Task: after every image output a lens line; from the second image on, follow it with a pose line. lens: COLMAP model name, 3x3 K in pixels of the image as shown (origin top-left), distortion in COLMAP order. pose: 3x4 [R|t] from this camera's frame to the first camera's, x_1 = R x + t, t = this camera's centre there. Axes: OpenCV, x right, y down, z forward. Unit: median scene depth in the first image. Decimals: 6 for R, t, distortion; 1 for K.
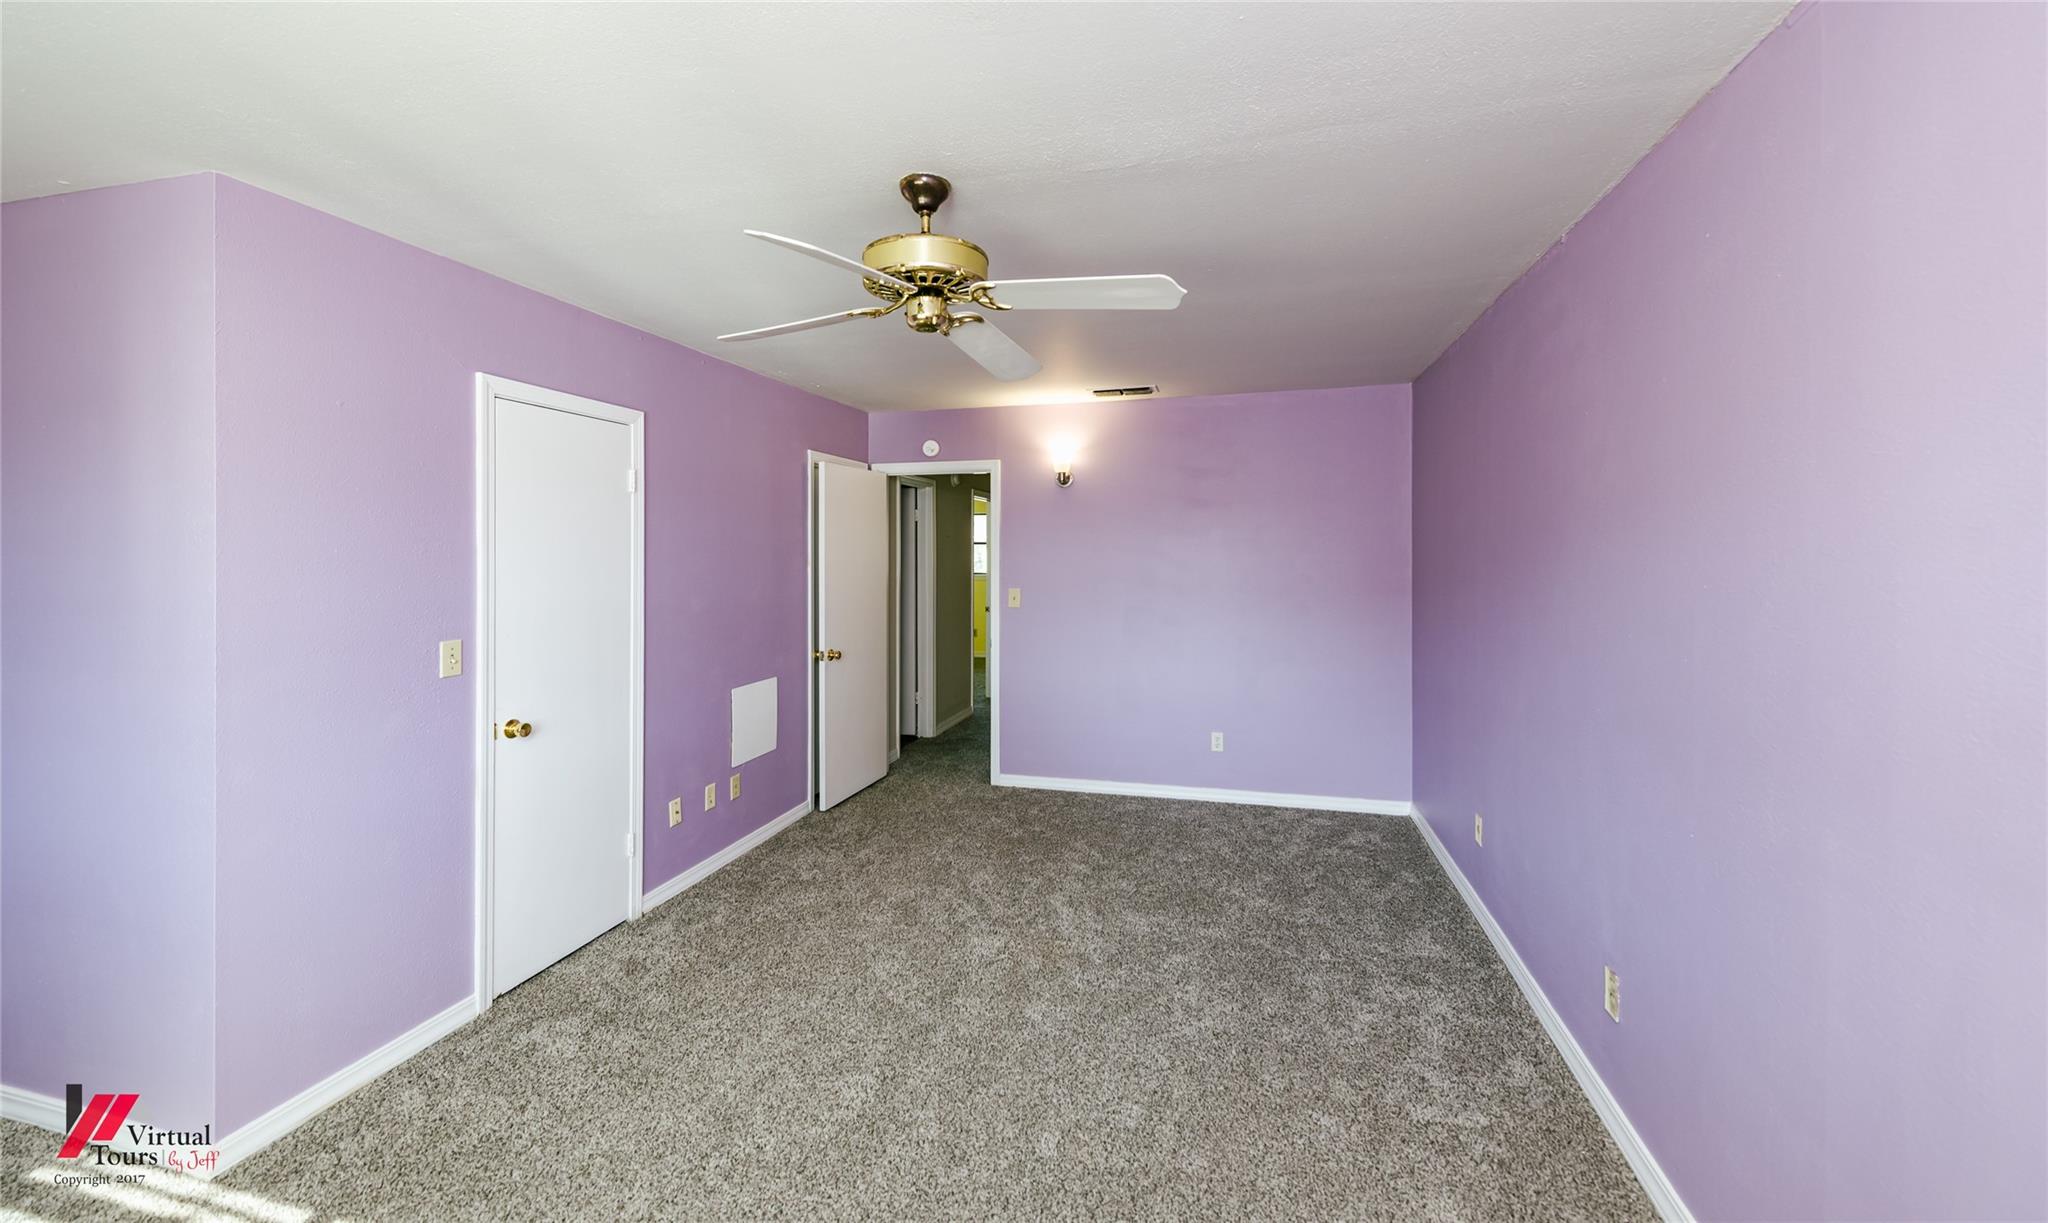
lens RADIAL K [[796.4, 0, 1029.1], [0, 796.4, 546.0], [0, 0, 1]] dist [0.000720, -0.000164]
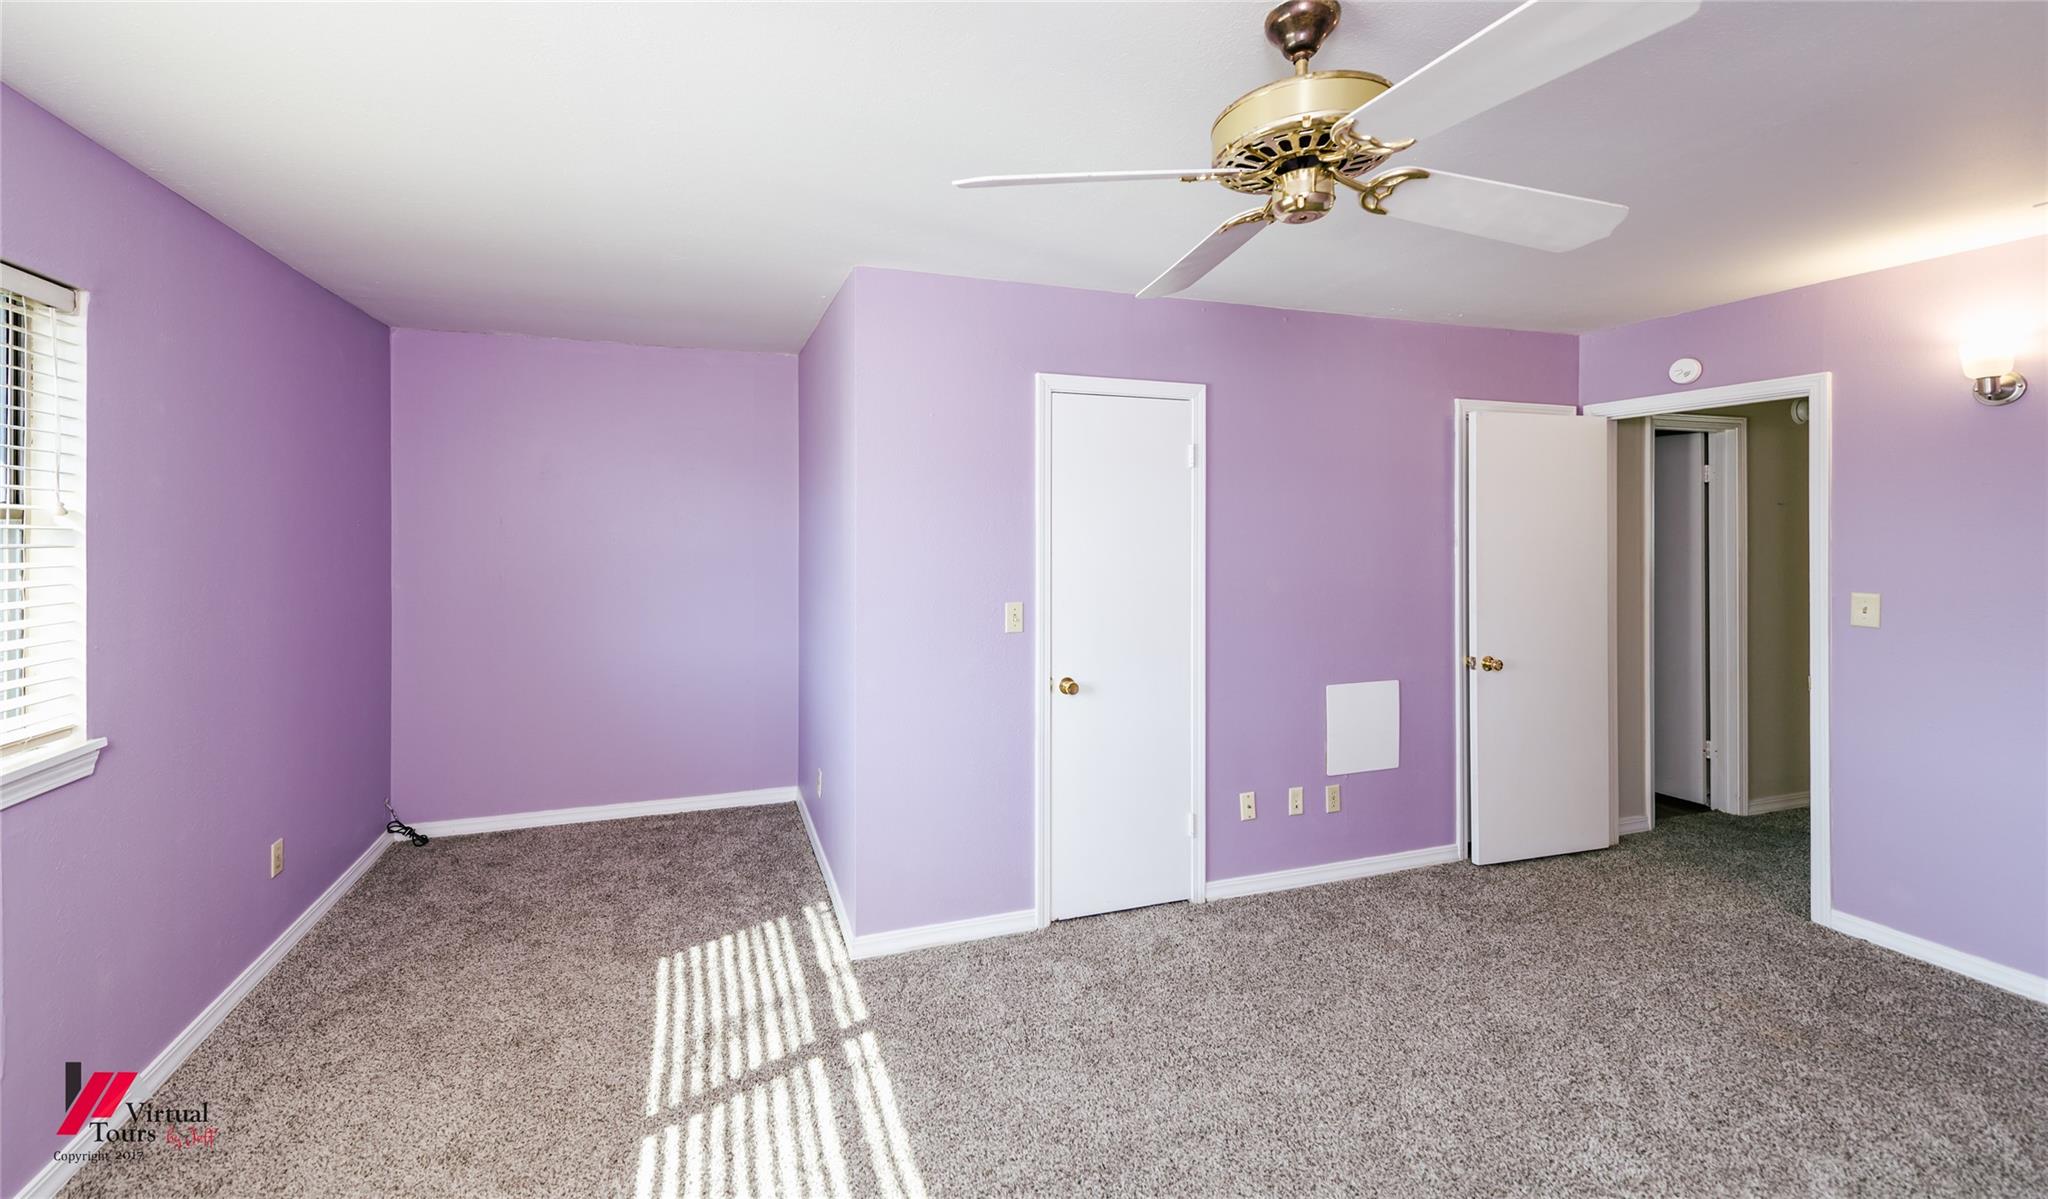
lens RADIAL K [[824.6, 0, 981.9], [0, 824.6, 521.9], [0, 0, 1]] dist [0.017078, -0.005510]
pose [[0.543195, -0.006253, -0.839583, 0.197709], [0.005321, 0.999978, -0.004005, 0.002210], [0.839590, -0.002292, 0.543216, 0.202639]]
